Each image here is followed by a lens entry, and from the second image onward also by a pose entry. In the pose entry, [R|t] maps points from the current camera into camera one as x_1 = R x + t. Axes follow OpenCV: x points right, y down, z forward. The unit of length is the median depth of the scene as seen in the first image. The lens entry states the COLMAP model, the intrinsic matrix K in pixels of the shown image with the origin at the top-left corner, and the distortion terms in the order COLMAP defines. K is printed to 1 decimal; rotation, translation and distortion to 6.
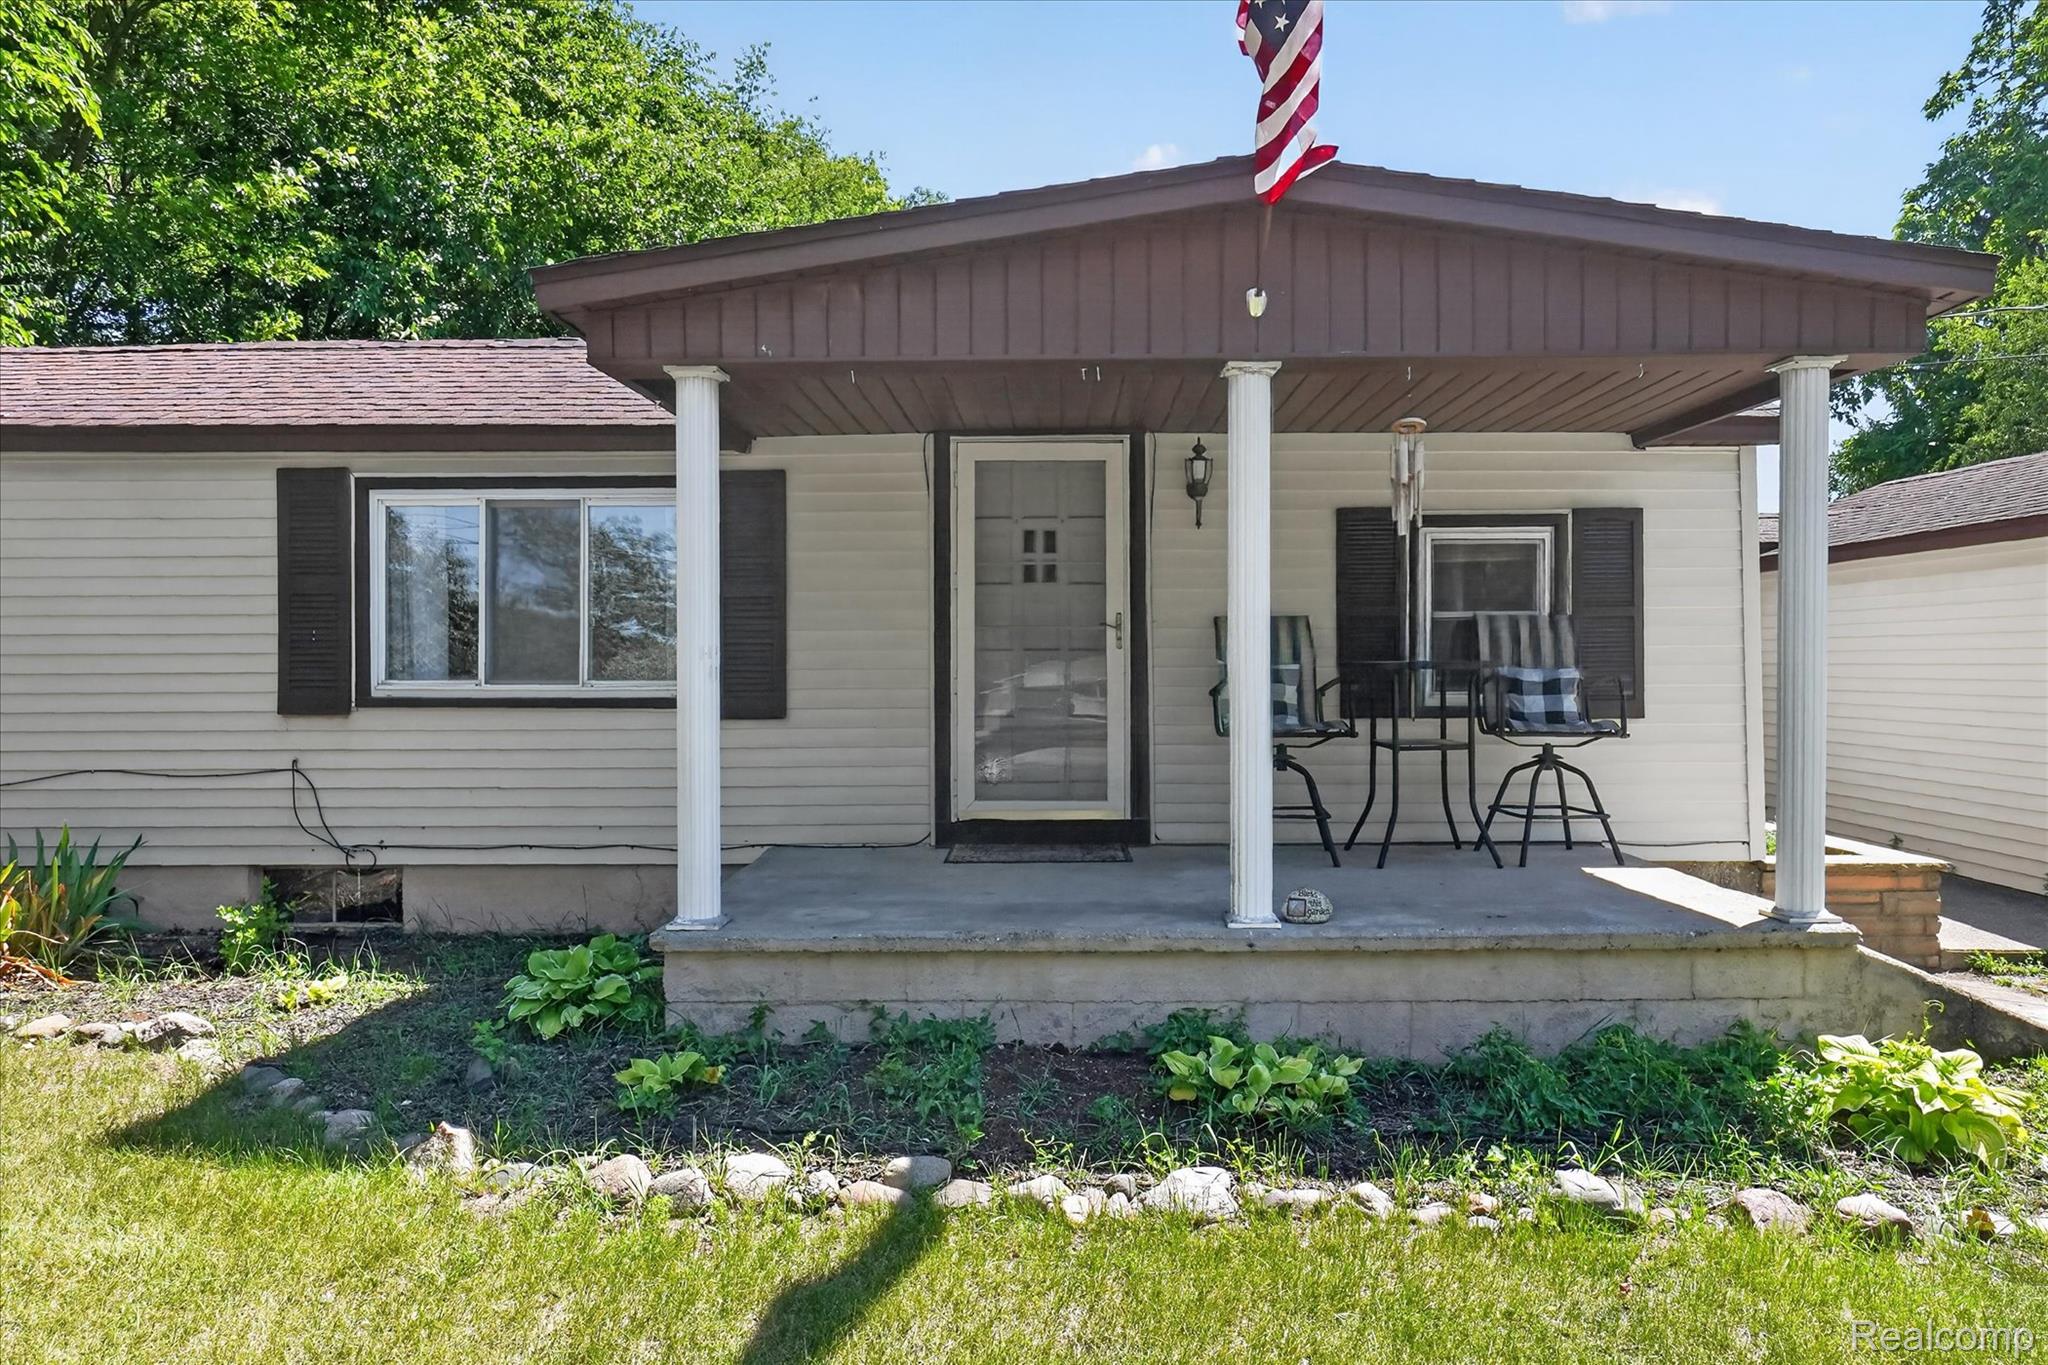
lens RADIAL K [[1239.8, 0, 1031.4], [0, 1239.8, 683.1], [0, 0, 1]] dist [0.007995, 0.003314]
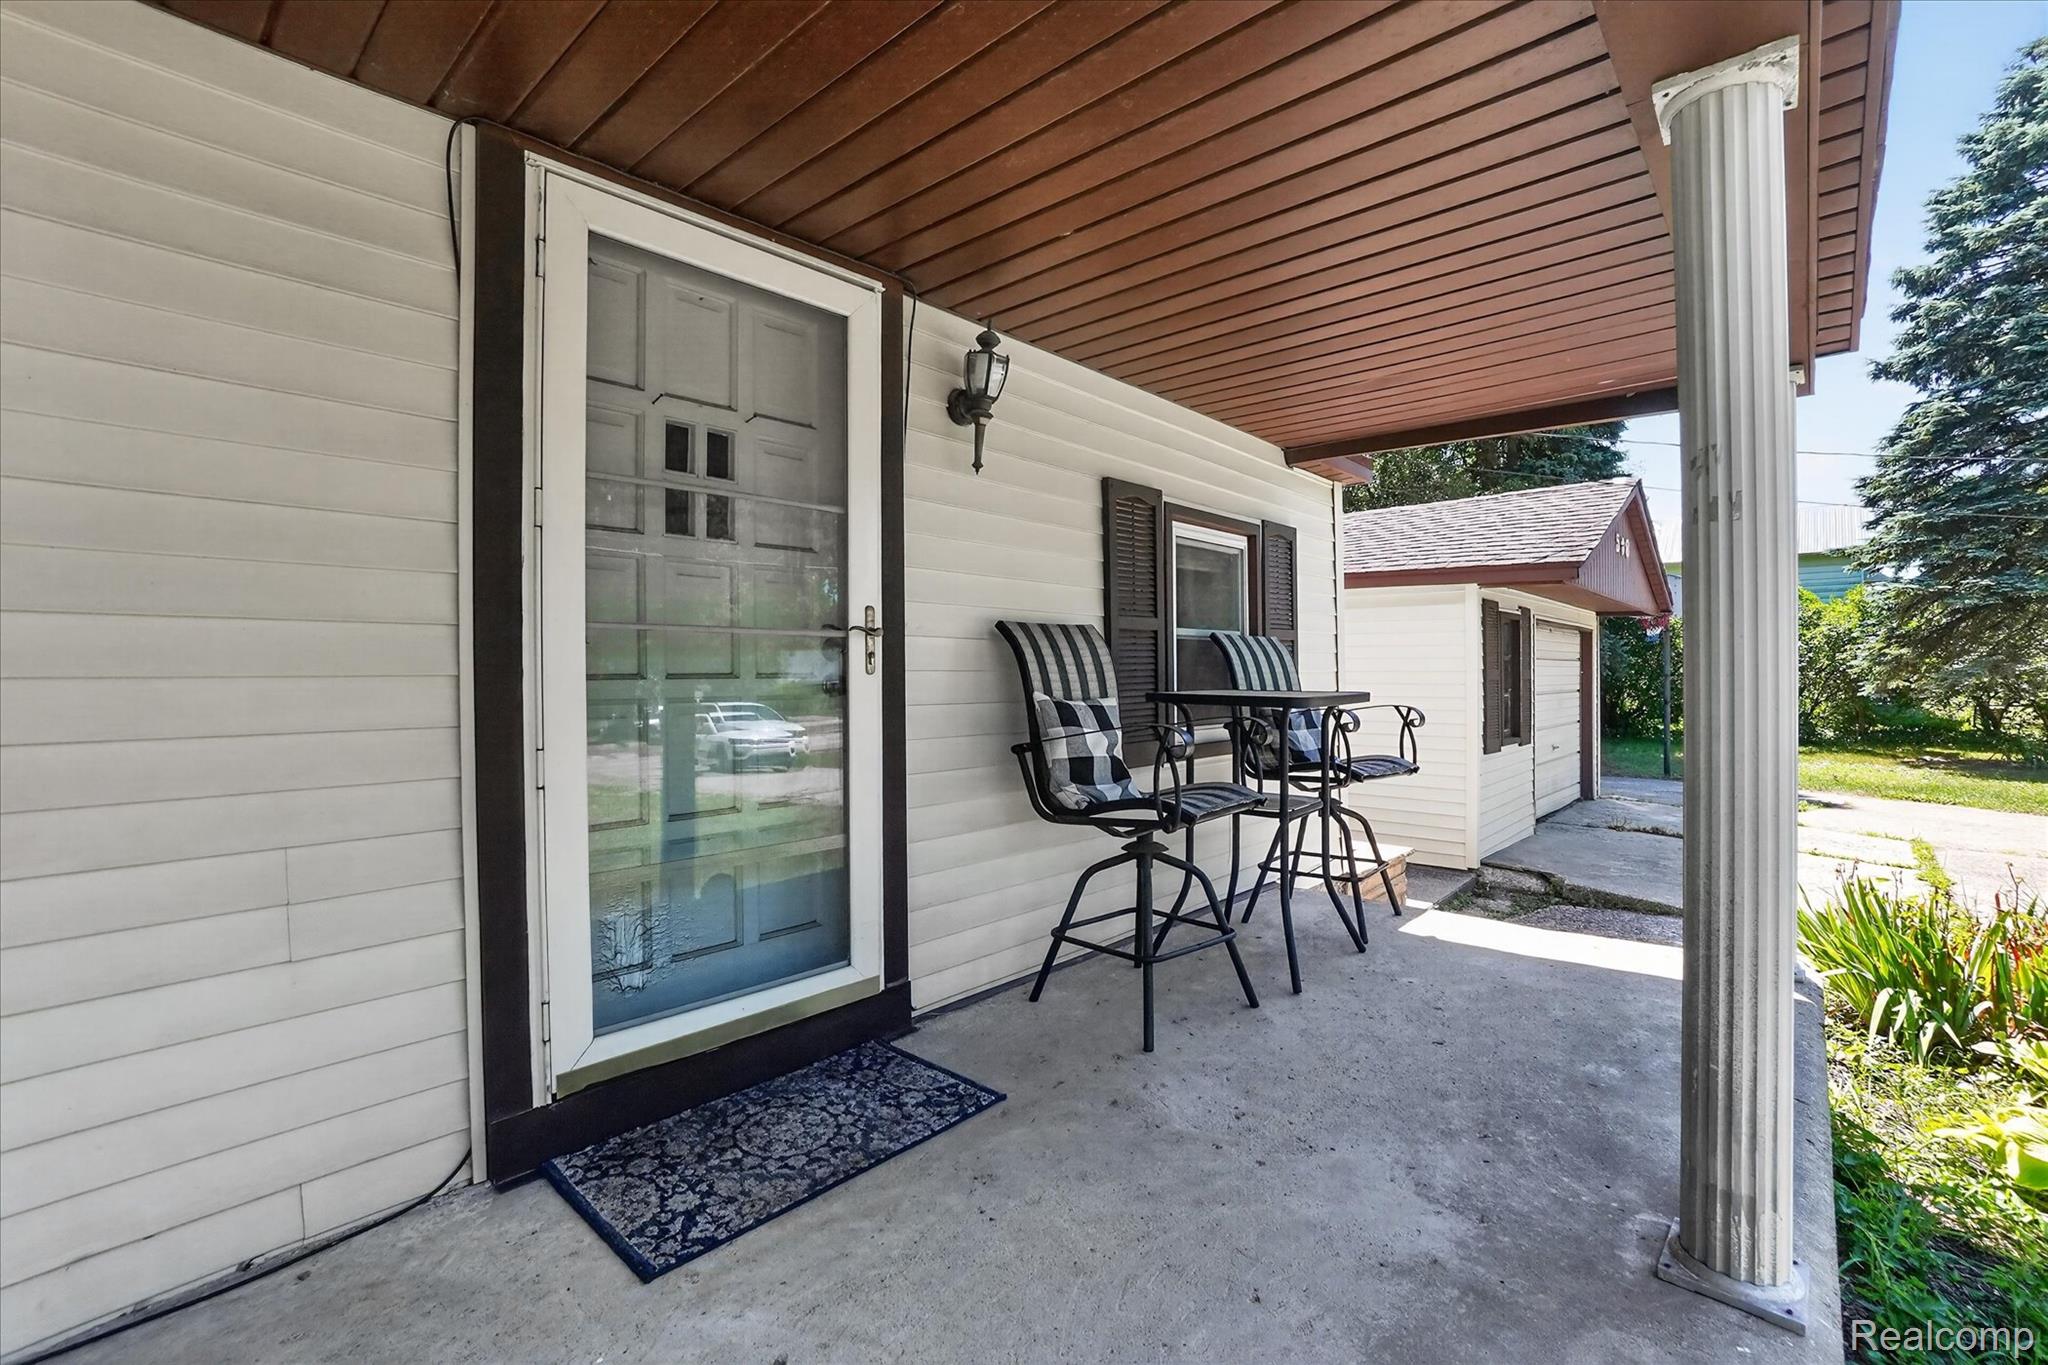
lens RADIAL K [[910.4, 0, 1069.9], [0, 910.4, 674.3], [0, 0, 1]] dist [-0.048885, 0.012275]
pose [[0.658564, -0.003251, 0.752518, -0.164989], [0.011971, 0.999909, -0.006156, -0.023955], [-0.752430, 0.013063, 0.658543, 0.672695]]
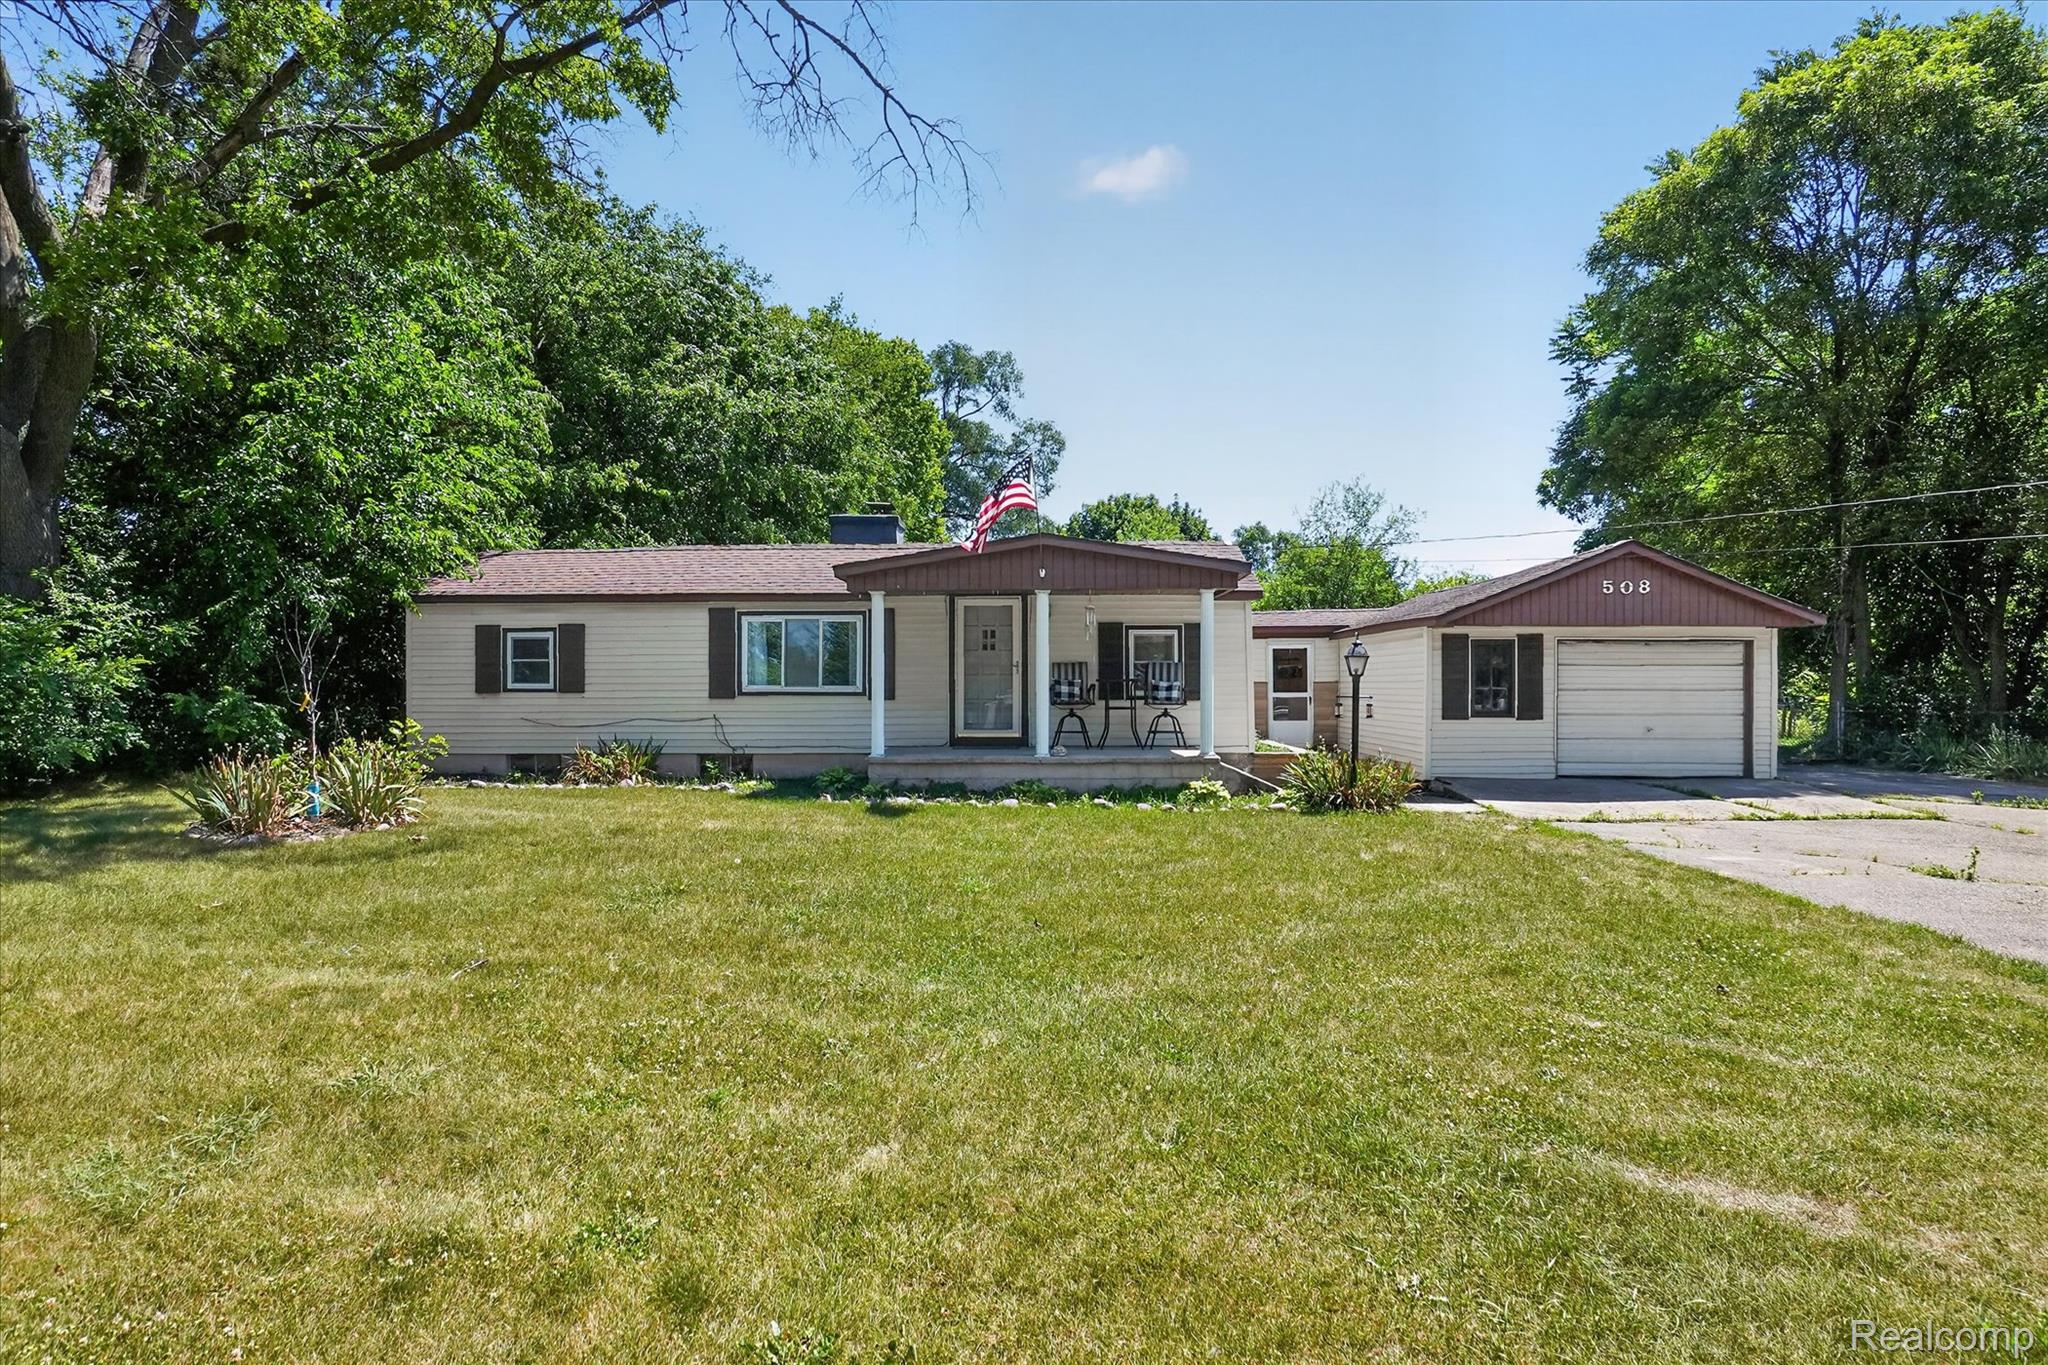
lens RADIAL K [[1050.1, 0, 1019.7], [0, 1050.1, 686.5], [0, 0, 1]] dist [-0.007089, 0.000279]
pose [[0.999836, 0.001006, -0.018108, 0.117484], [-0.001282, 0.999883, -0.015226, 0.033958], [0.018091, 0.015247, 0.999720, -1.300934]]
